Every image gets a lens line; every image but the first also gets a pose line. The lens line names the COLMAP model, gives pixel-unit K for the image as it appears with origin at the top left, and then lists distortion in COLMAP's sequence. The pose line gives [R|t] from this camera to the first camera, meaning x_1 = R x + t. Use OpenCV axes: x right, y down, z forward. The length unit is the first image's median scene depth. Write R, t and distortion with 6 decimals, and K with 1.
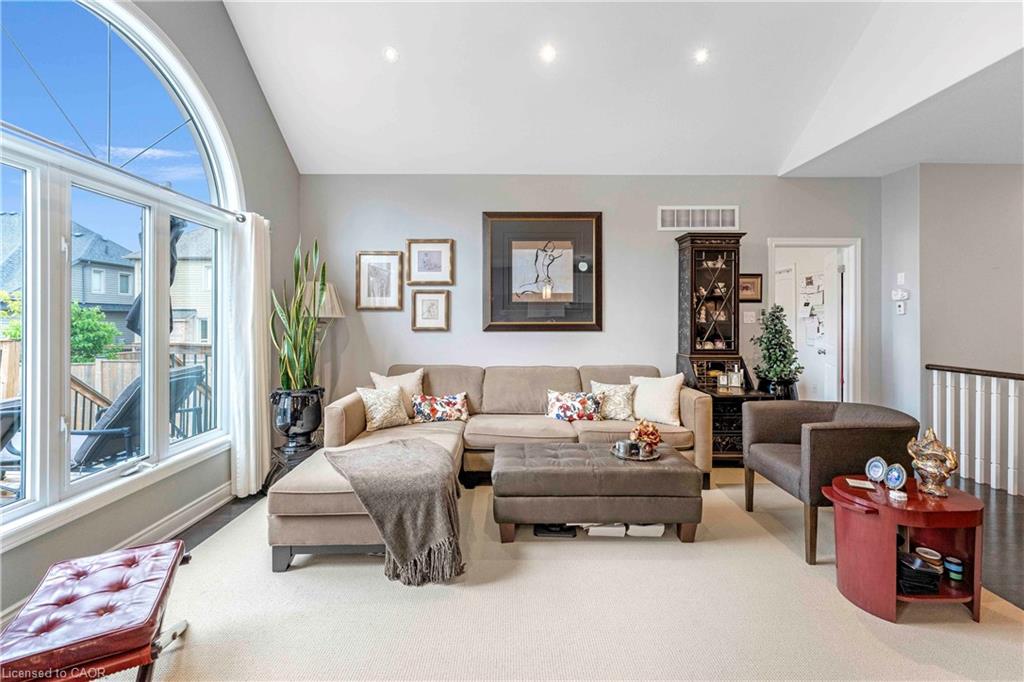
lens RADIAL K [[415.7, 0, 511.5], [0, 415.7, 317.7], [0, 0, 1]] dist [0.001516, -0.000009]
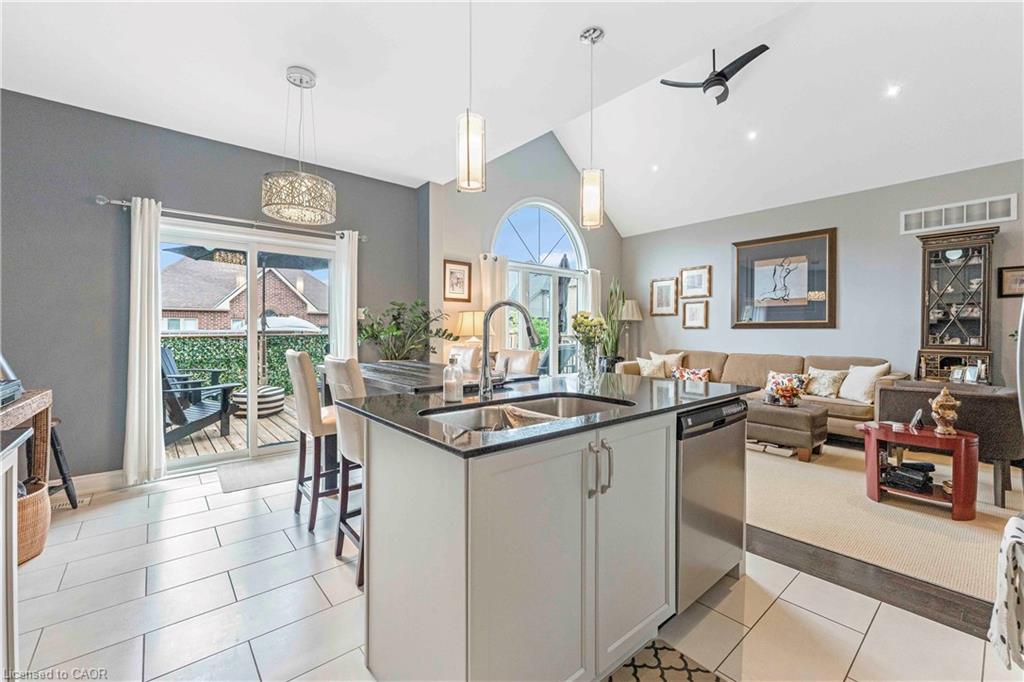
lens RADIAL K [[422.9, 0, 516.2], [0, 422.9, 334.6], [0, 0, 1]] dist [0.000478, 0.000182]
pose [[0.646853, 0.008107, -0.762572, 0.574803], [0.000899, 0.999935, 0.011393, 0.037405], [0.762614, -0.008055, 0.646803, -0.494500]]
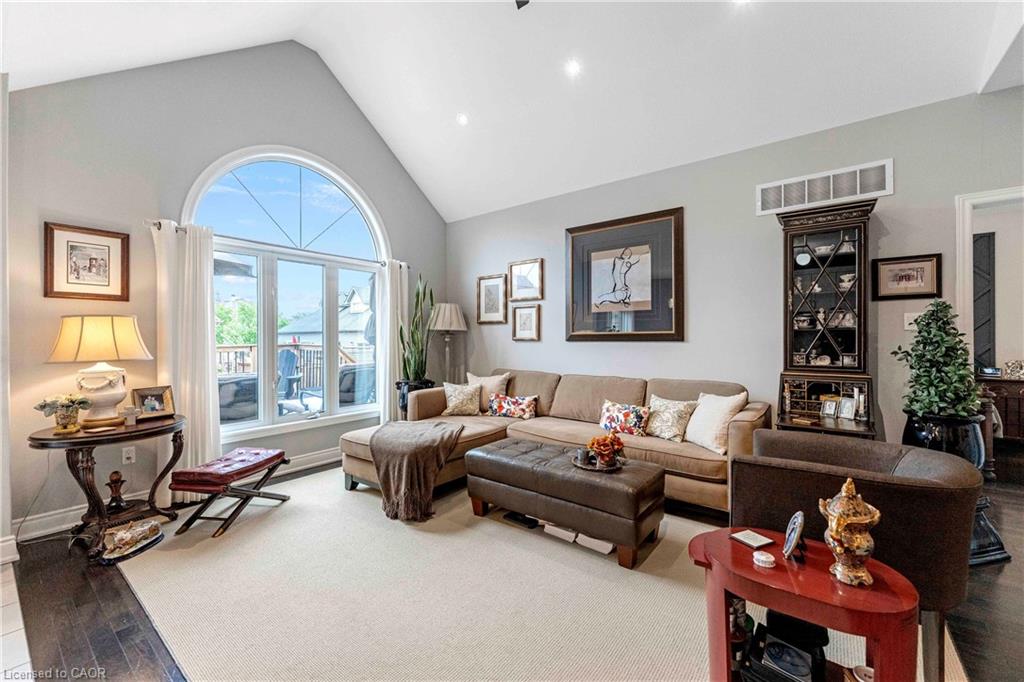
lens RADIAL K [[413.2, 0, 511.3], [0, 413.2, 336.4], [0, 0, 1]] dist [0.001082, 0.000072]
pose [[0.788909, -0.005523, -0.614486, 0.492038], [0.006404, 0.999979, -0.000767, 0.020934], [0.614477, -0.003330, 0.788928, 0.084194]]
